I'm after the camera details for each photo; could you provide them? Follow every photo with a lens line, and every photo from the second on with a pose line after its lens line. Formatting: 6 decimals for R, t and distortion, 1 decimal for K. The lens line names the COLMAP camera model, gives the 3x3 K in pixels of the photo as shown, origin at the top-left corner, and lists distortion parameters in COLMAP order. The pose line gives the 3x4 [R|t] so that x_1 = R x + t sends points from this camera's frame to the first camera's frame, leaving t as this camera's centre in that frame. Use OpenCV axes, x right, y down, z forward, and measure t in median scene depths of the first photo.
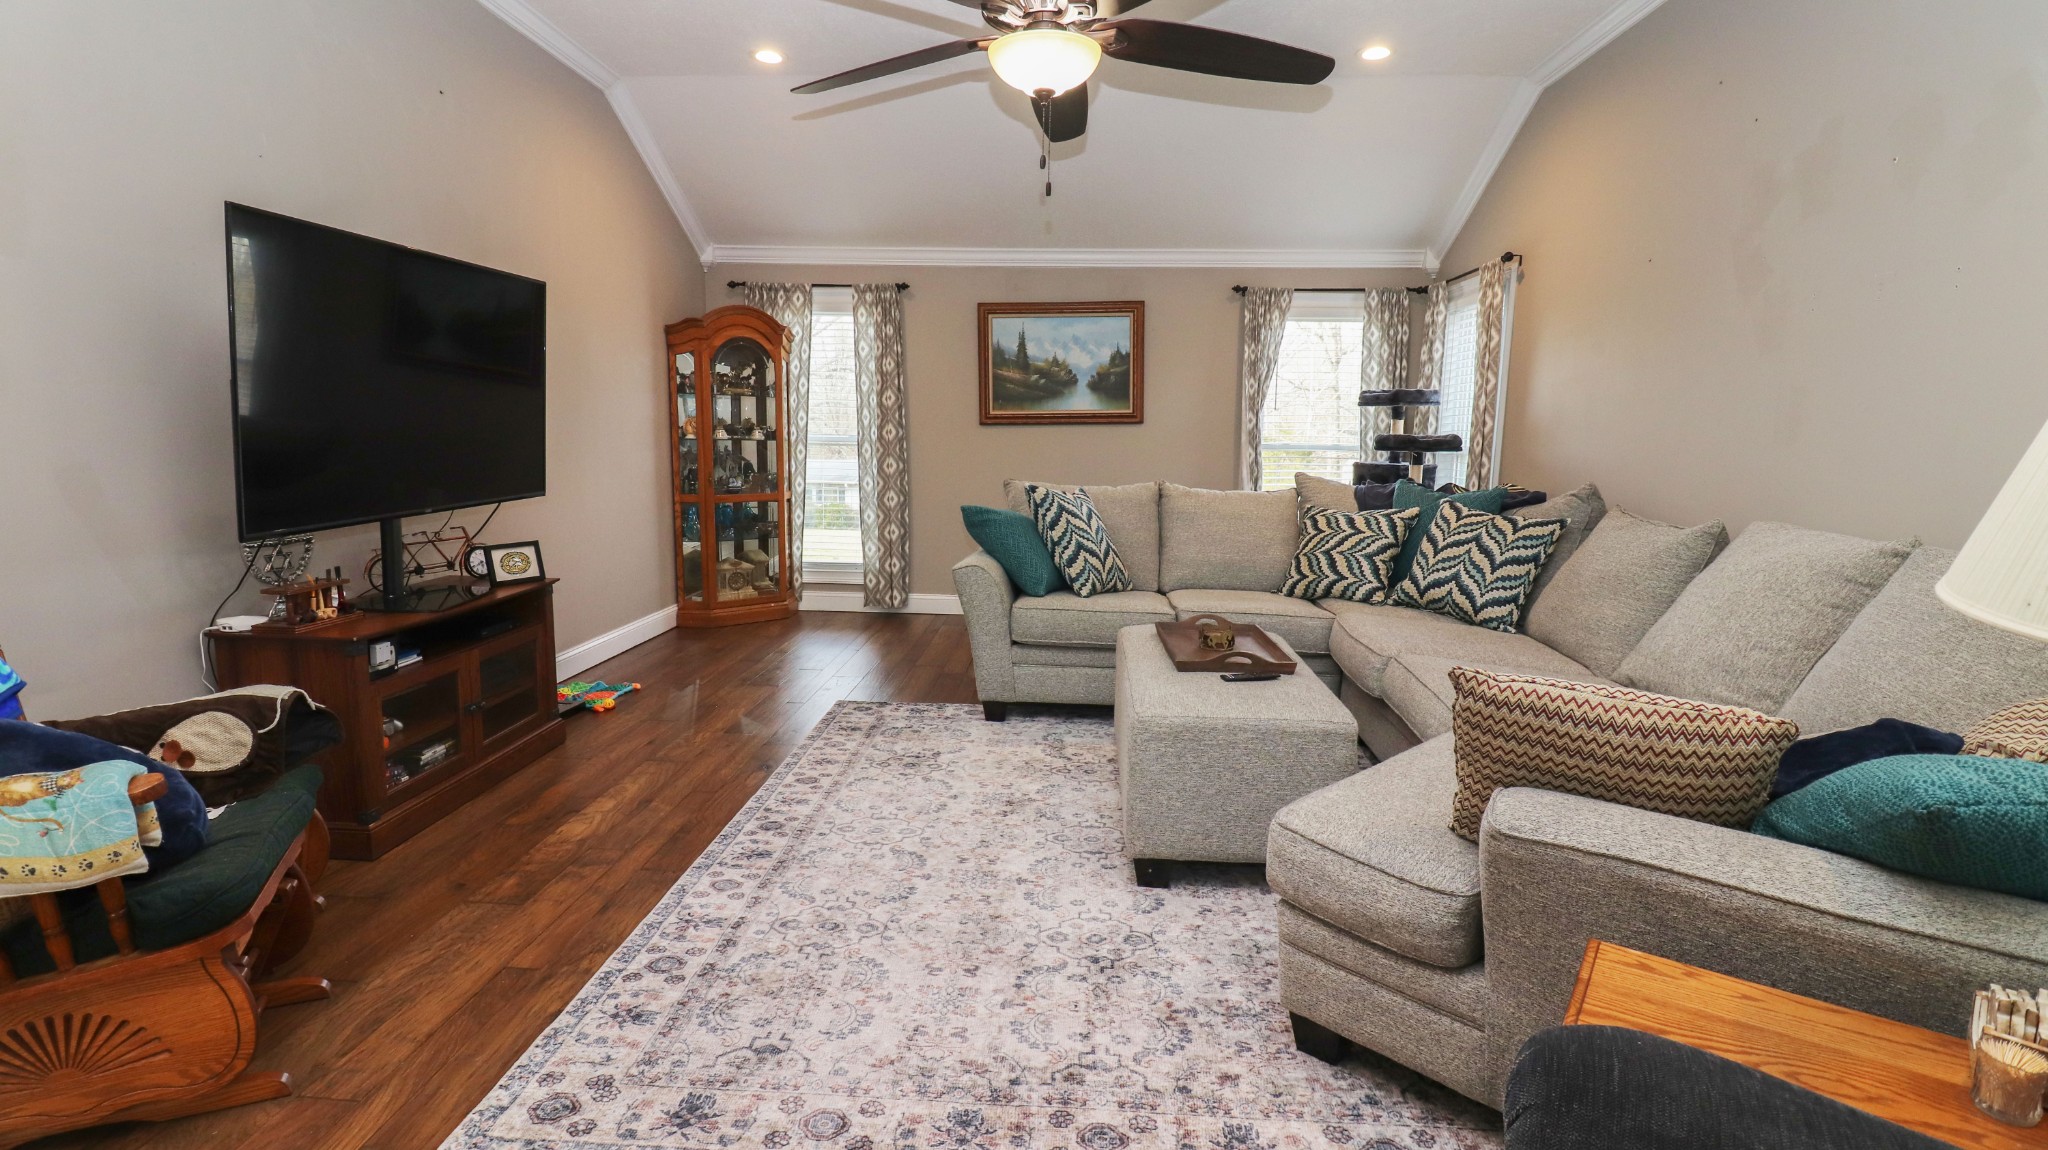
lens RADIAL K [[954.3, 0, 1027.1], [0, 954.3, 568.6], [0, 0, 1]] dist [0.001532, -0.013846]
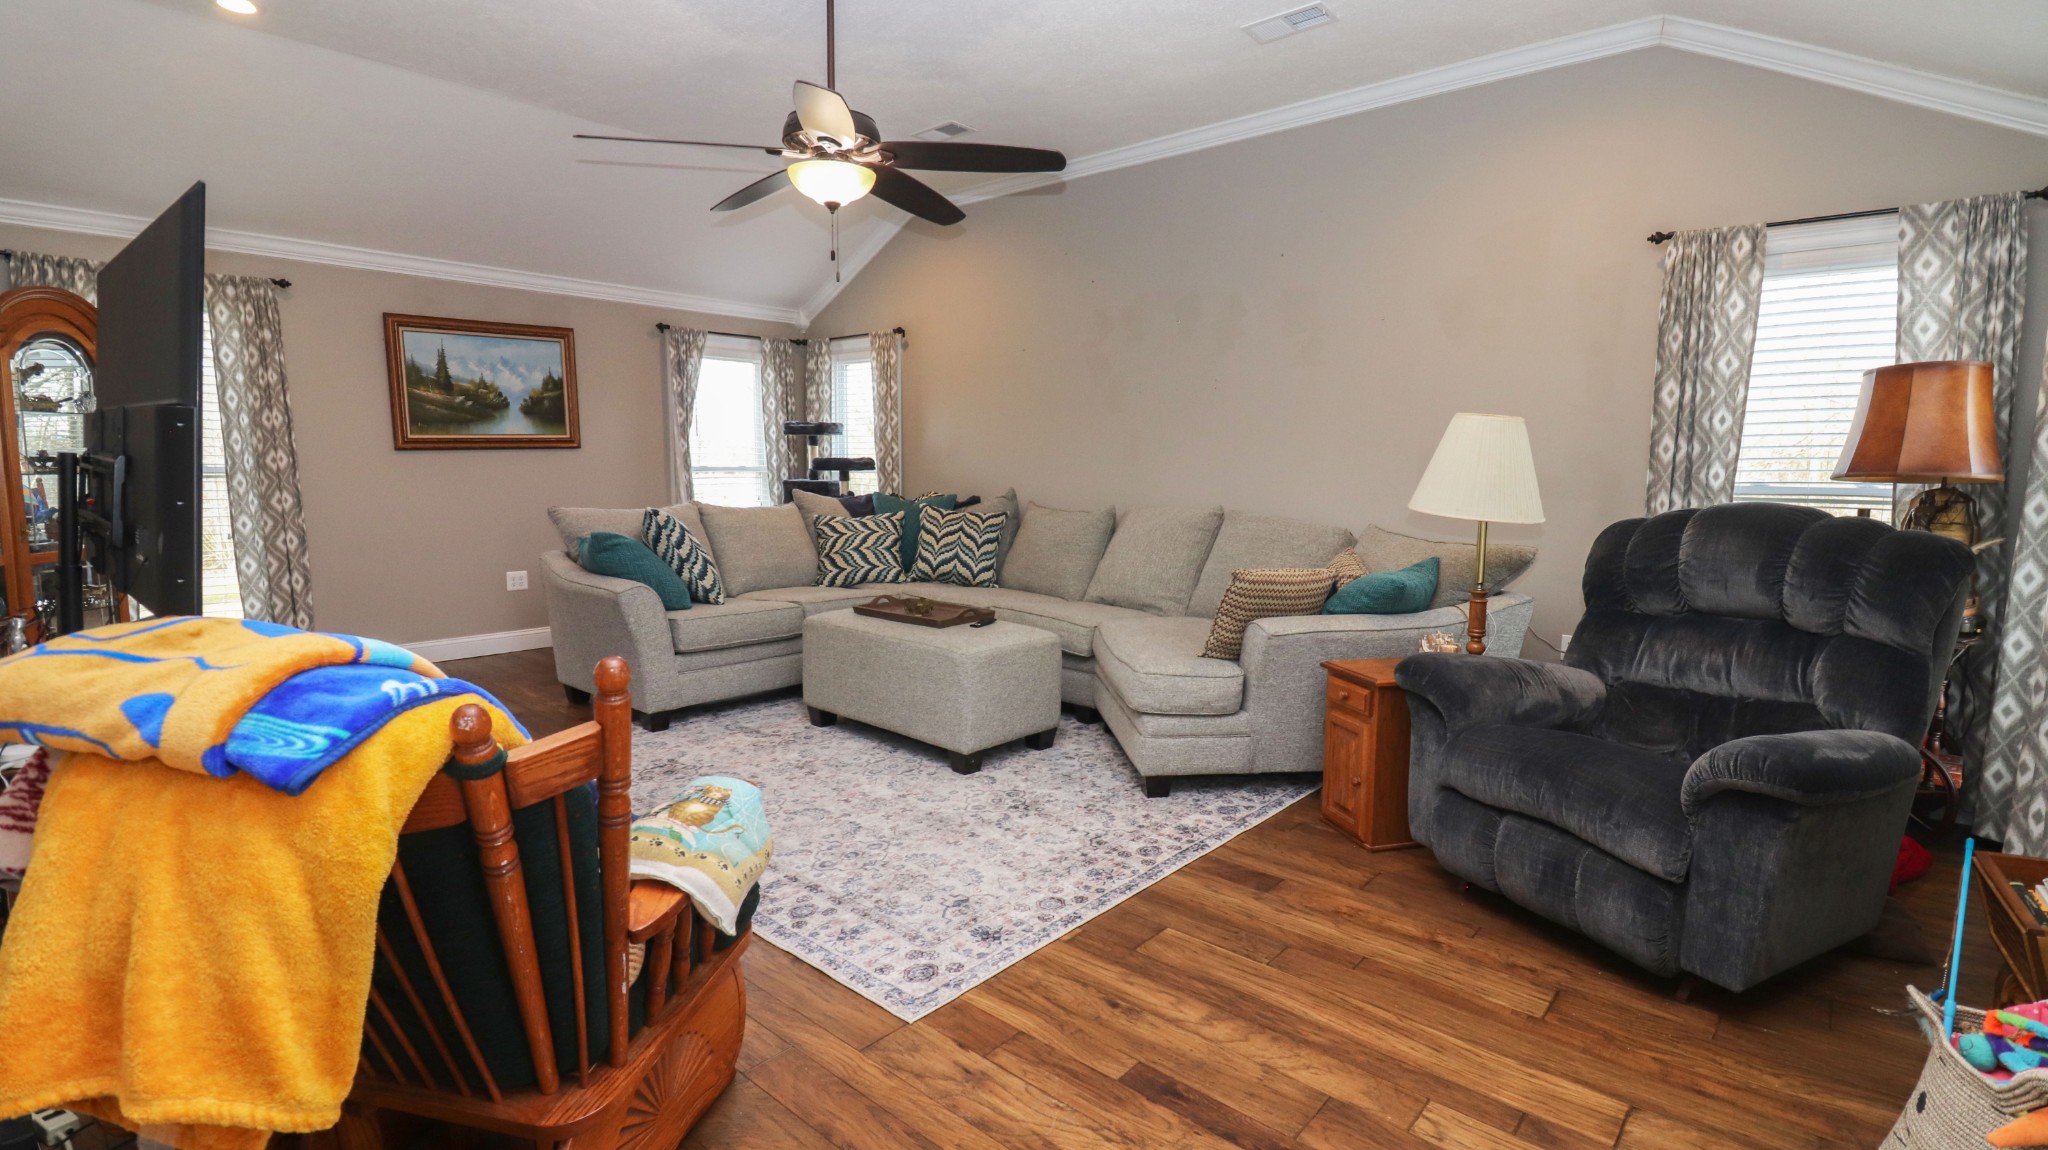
lens RADIAL K [[954.3, 0, 1027.1], [0, 954.3, 568.6], [0, 0, 1]] dist [0.001532, -0.013846]
pose [[0.619058, -0.099497, 0.779017, -0.580735], [0.112278, 0.992965, 0.037598, -0.013758], [-0.777278, 0.064191, 0.625874, 0.001370]]
